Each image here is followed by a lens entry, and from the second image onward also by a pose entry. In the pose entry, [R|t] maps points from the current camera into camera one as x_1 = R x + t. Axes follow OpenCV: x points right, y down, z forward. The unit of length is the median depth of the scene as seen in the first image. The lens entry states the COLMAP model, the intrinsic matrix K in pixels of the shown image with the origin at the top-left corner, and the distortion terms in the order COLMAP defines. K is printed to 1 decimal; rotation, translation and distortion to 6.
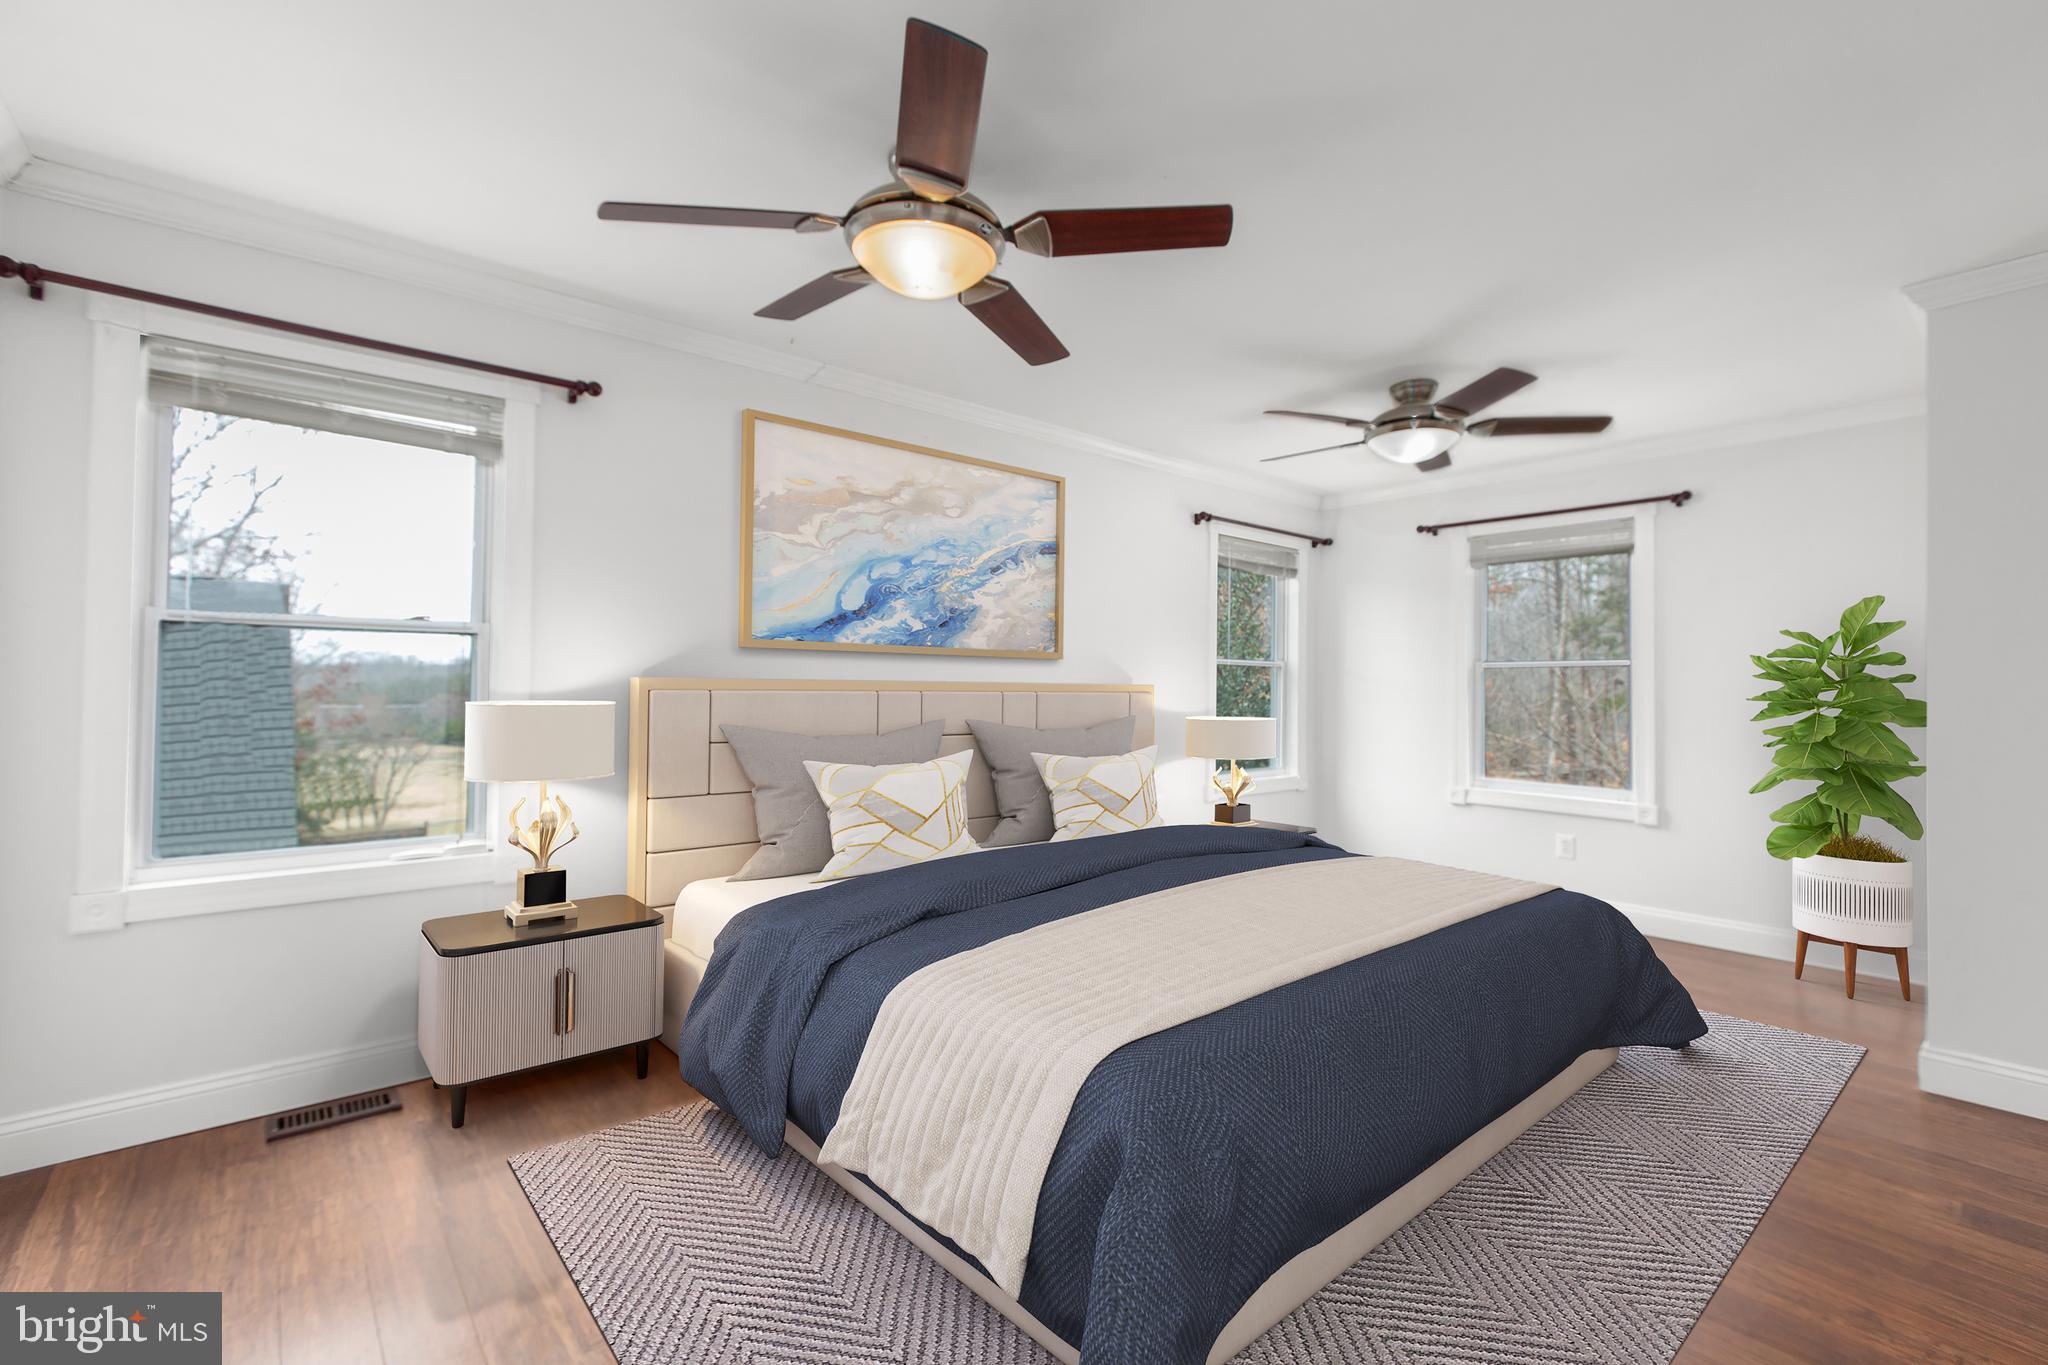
lens RADIAL K [[908.9, 0, 1022.5], [0, 908.9, 677.6], [0, 0, 1]] dist [-0.001053, 0.000782]
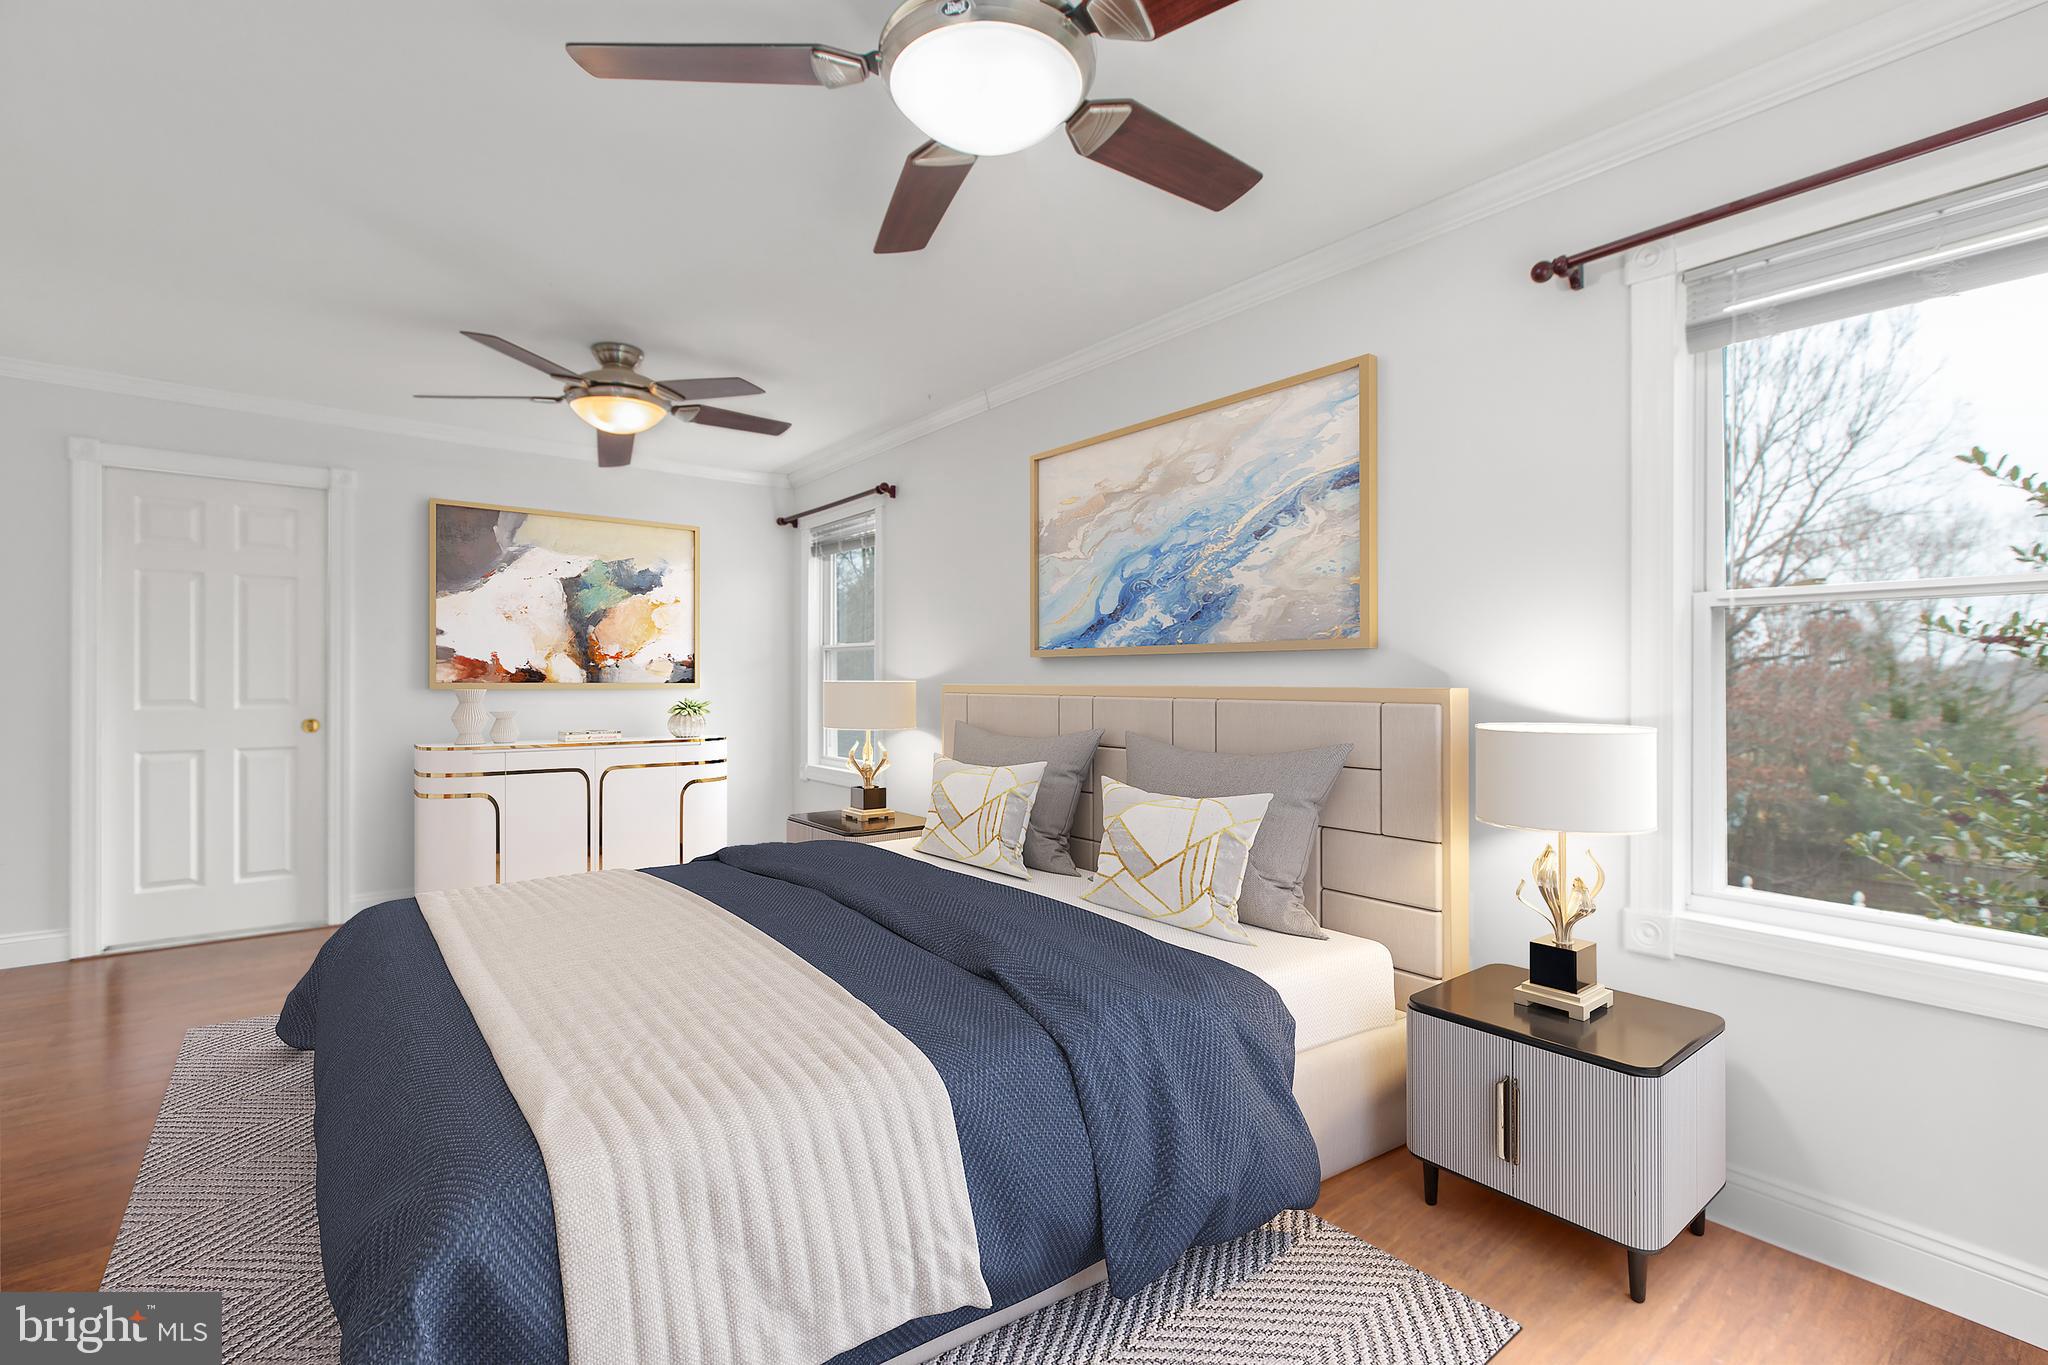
lens RADIAL K [[908.9, 0, 1025.2], [0, 908.9, 687.3], [0, 0, 1]] dist [-0.001053, 0.000782]
pose [[-0.021885, -0.006493, -0.999739, 0.748167], [0.006445, 0.999957, -0.006635, 0.010596], [0.999740, -0.006588, -0.021843, 0.871663]]
